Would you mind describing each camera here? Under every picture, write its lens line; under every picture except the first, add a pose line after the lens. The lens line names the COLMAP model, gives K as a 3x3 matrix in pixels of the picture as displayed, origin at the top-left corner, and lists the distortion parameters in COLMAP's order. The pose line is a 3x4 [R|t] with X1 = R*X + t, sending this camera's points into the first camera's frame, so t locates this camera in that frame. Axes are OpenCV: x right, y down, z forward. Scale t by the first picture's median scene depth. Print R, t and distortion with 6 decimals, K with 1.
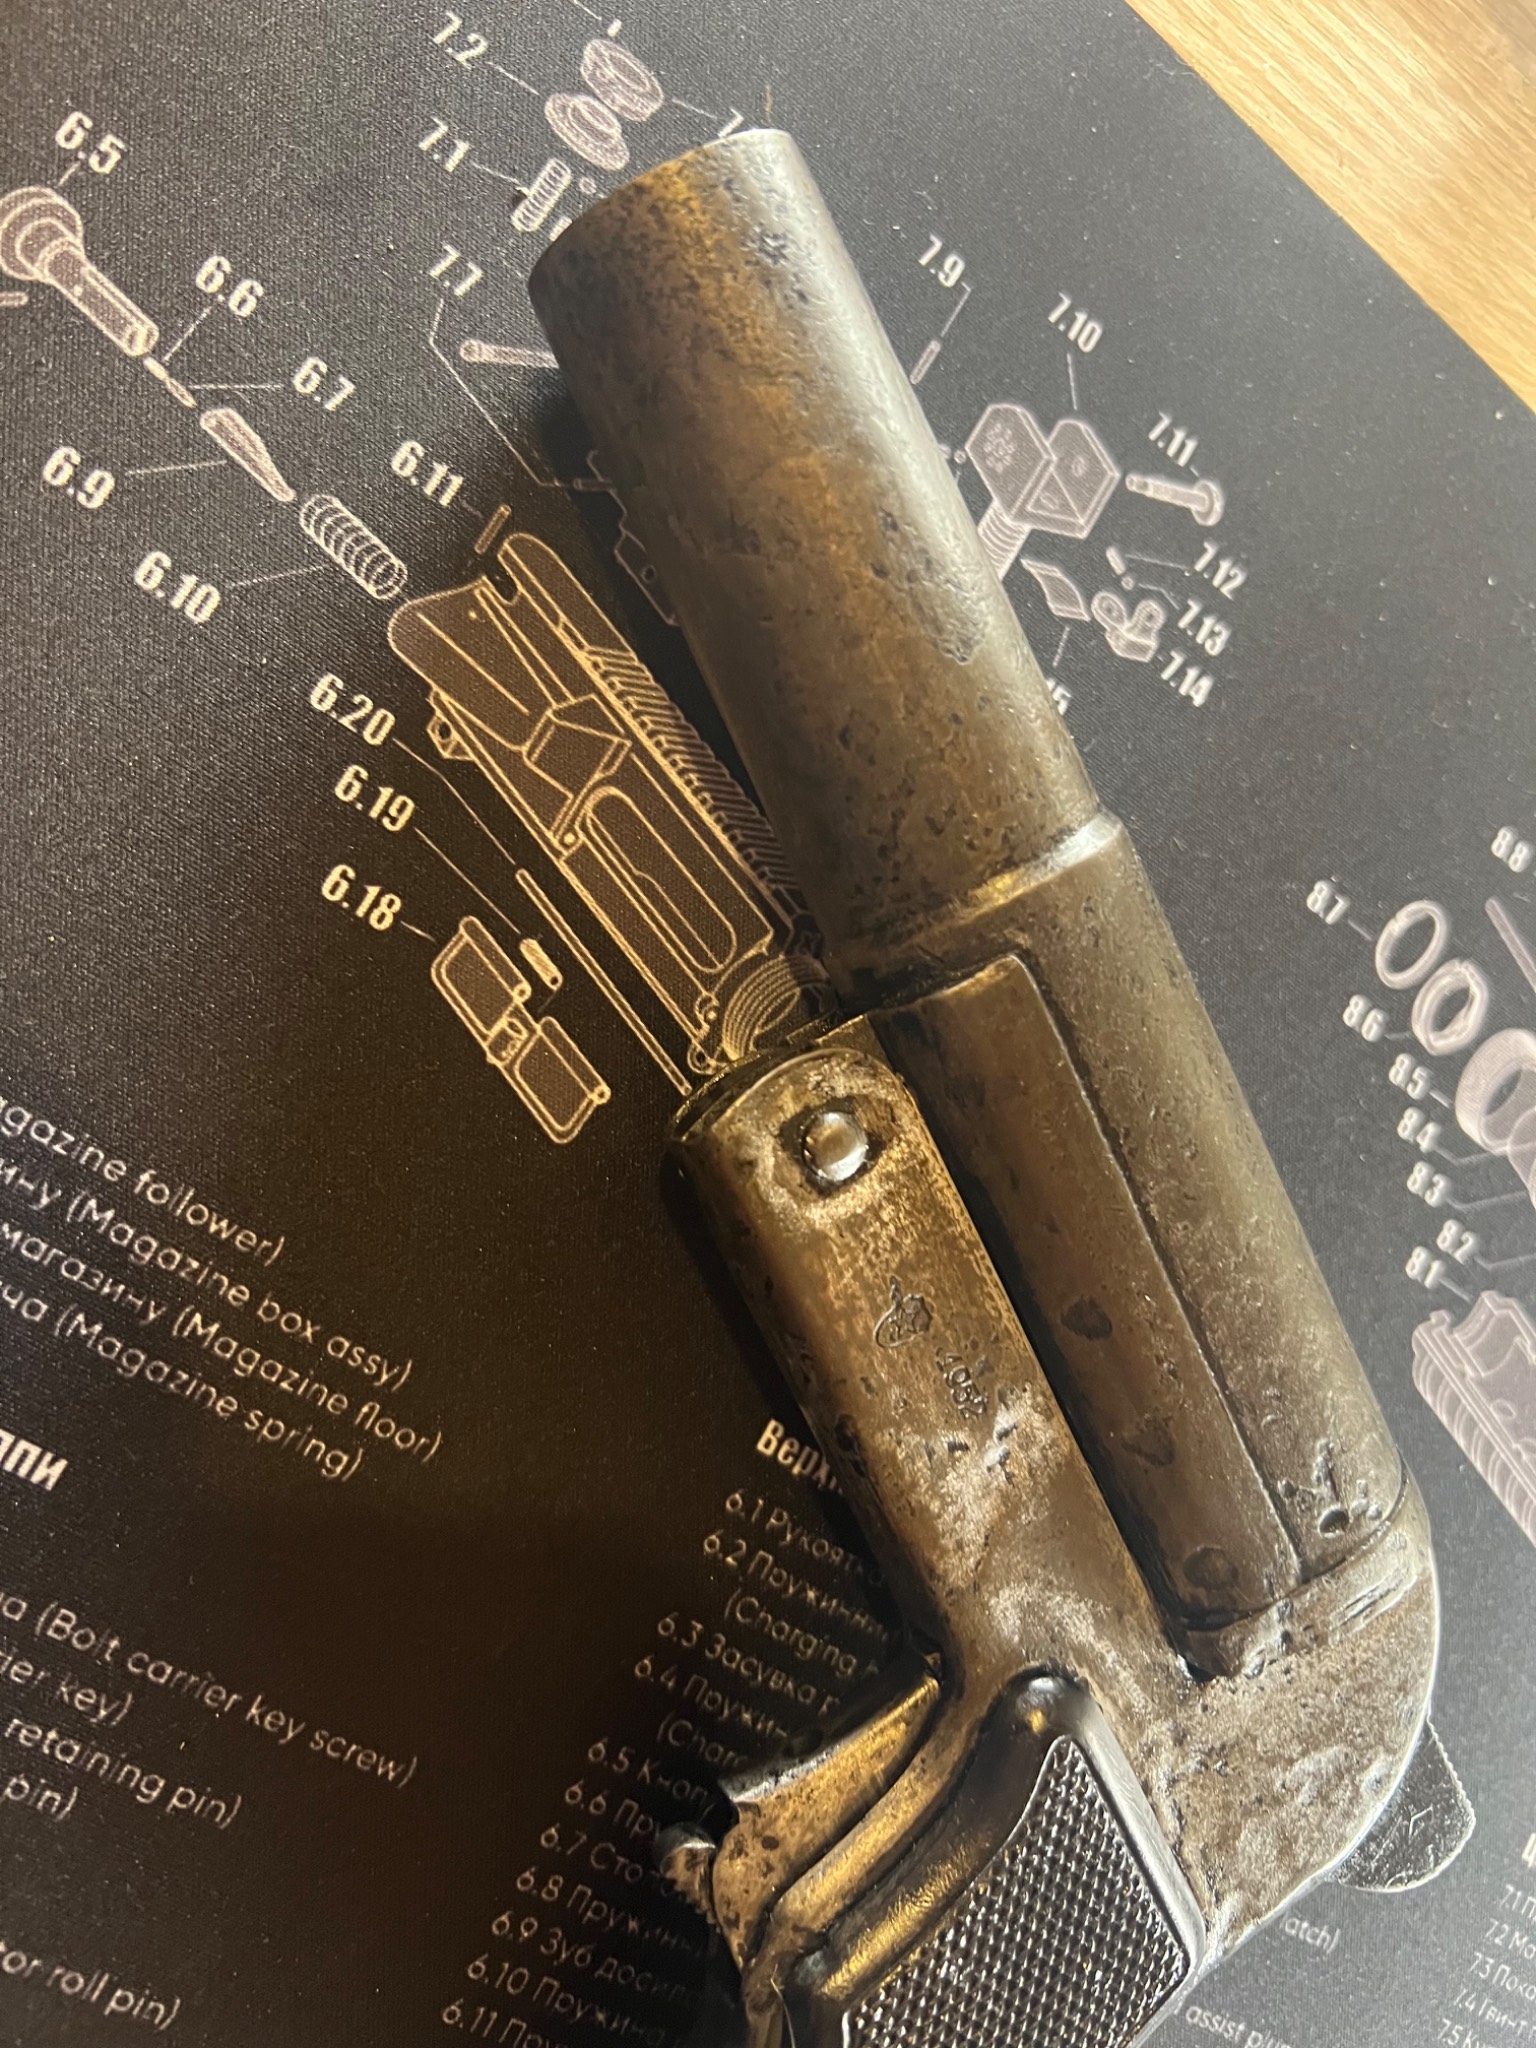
lens RADIAL K [[1633.5, 0, 772.7], [0, 1633.5, 1031.7], [0, 0, 1]] dist [-0.002396, -0.036528]
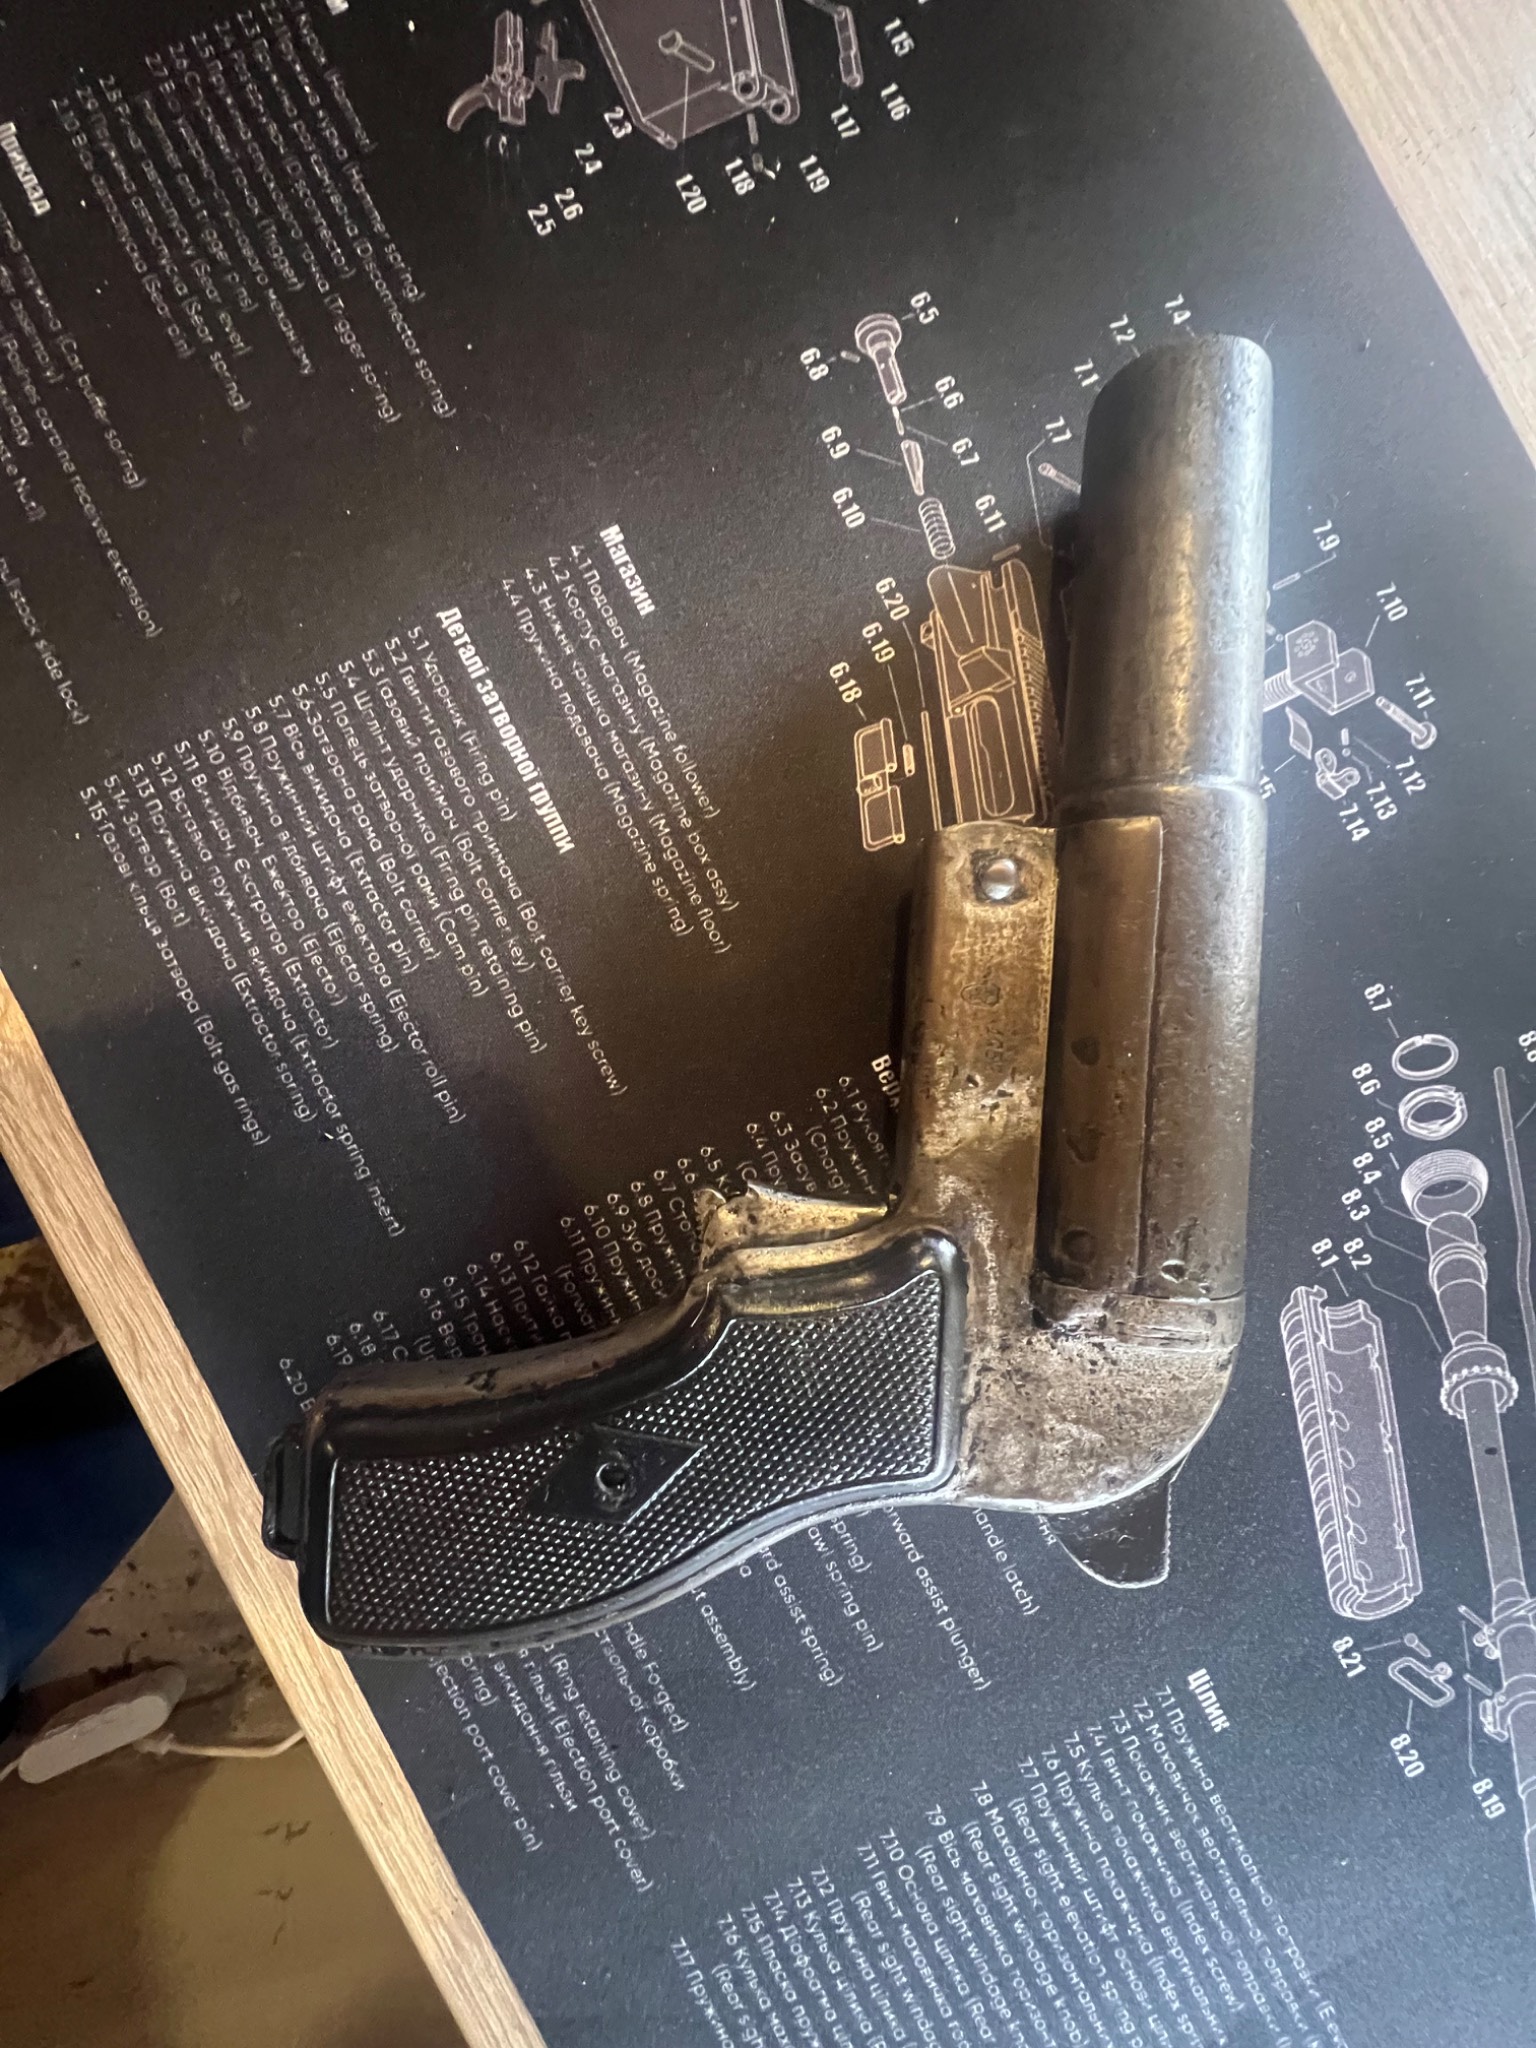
lens RADIAL K [[820.7, 0, 772.5], [0, 820.7, 1024.6], [0, 0, 1]] dist [-0.004422, 0.000800]
pose [[0.799484, 0.481307, -0.359401, 0.217860], [-0.527826, 0.848510, -0.037824, 0.337724], [0.286751, 0.219941, 0.932416, 0.162971]]
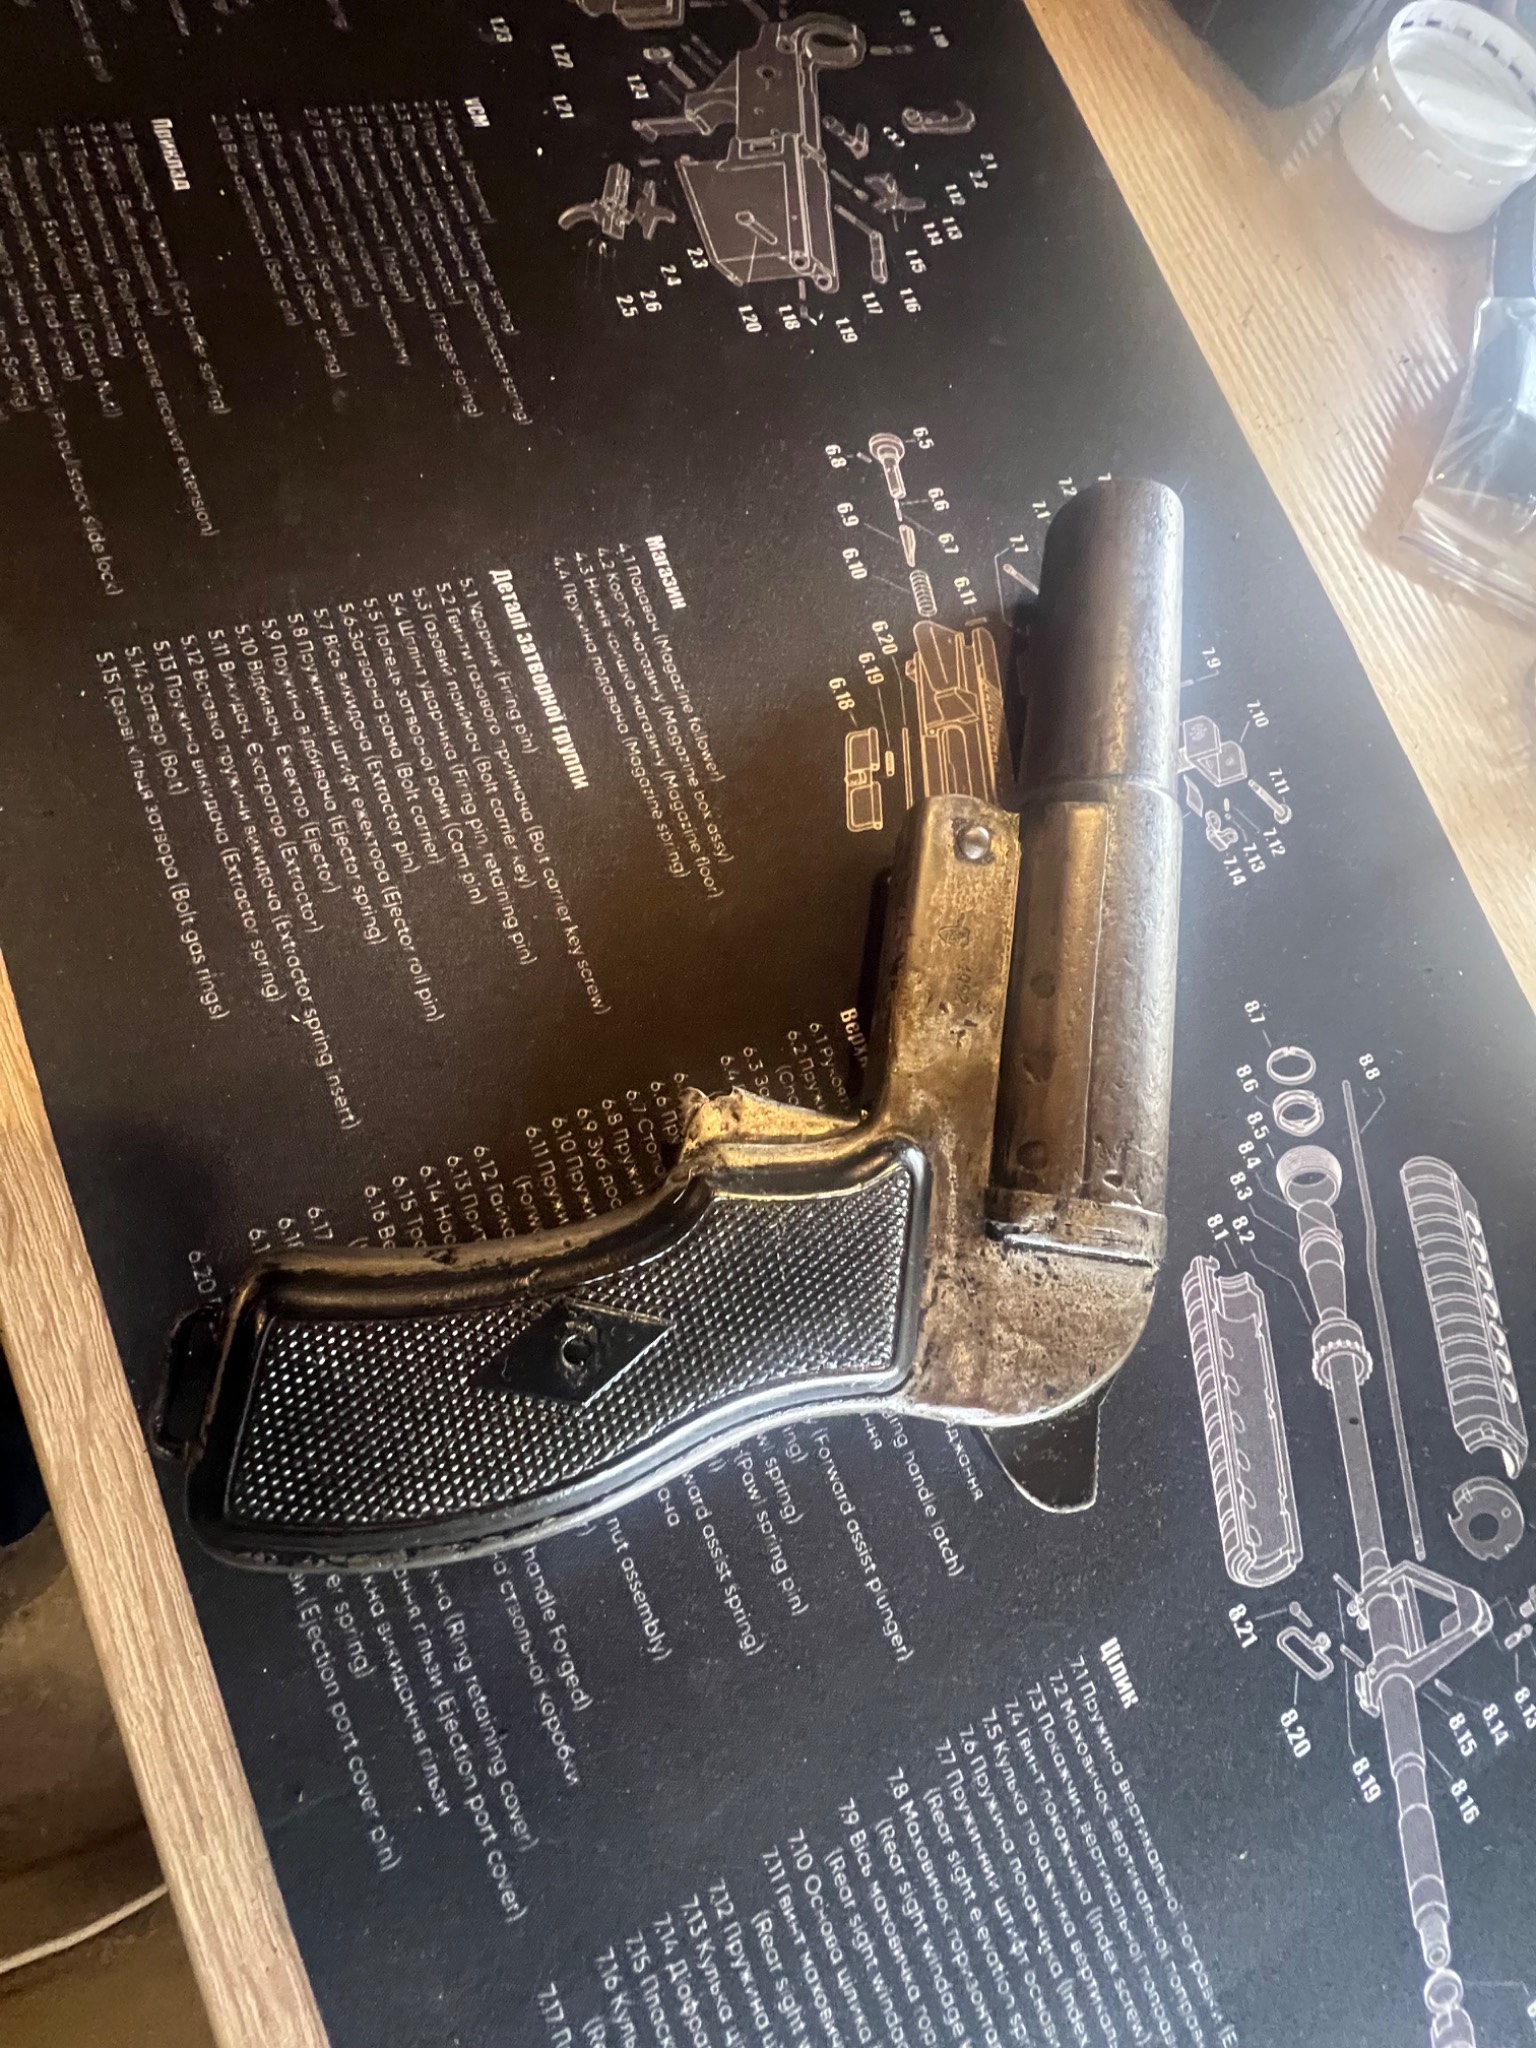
lens RADIAL K [[820.7, 0, 773.5], [0, 820.7, 1024.4], [0, 0, 1]] dist [-0.004422, 0.000800]
pose [[0.803473, 0.503909, -0.317028, 0.256345], [-0.586231, 0.762472, -0.273806, 0.621571], [0.103752, 0.405847, 0.908033, 0.150187]]
